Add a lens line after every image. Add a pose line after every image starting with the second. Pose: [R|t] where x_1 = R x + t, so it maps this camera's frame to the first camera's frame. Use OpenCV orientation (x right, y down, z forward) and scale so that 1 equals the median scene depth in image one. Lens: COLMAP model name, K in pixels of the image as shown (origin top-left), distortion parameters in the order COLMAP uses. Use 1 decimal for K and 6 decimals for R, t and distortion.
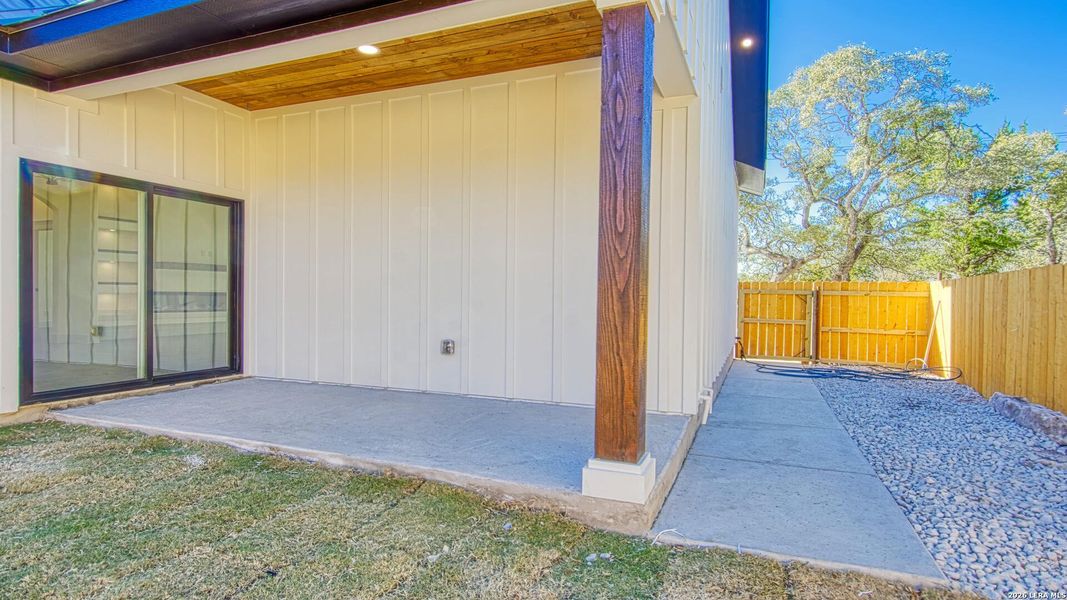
lens RADIAL K [[566.8, 0, 533.5], [0, 566.8, 300.0], [0, 0, 1]] dist [0.002410, -0.000493]
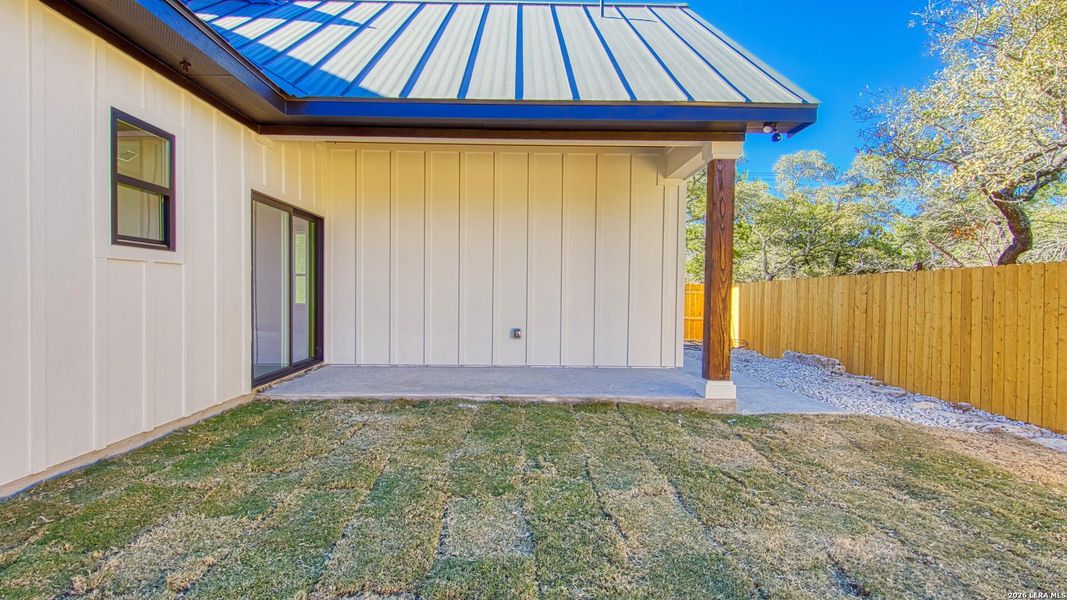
lens RADIAL K [[566.8, 0, 533.5], [0, 566.8, 300.0], [0, 0, 1]] dist [0.002410, -0.000493]
pose [[0.914324, -0.006884, 0.404924, -0.587983], [0.002130, 0.999923, 0.012191, -0.014942], [-0.404977, -0.010284, 0.914269, -0.271038]]
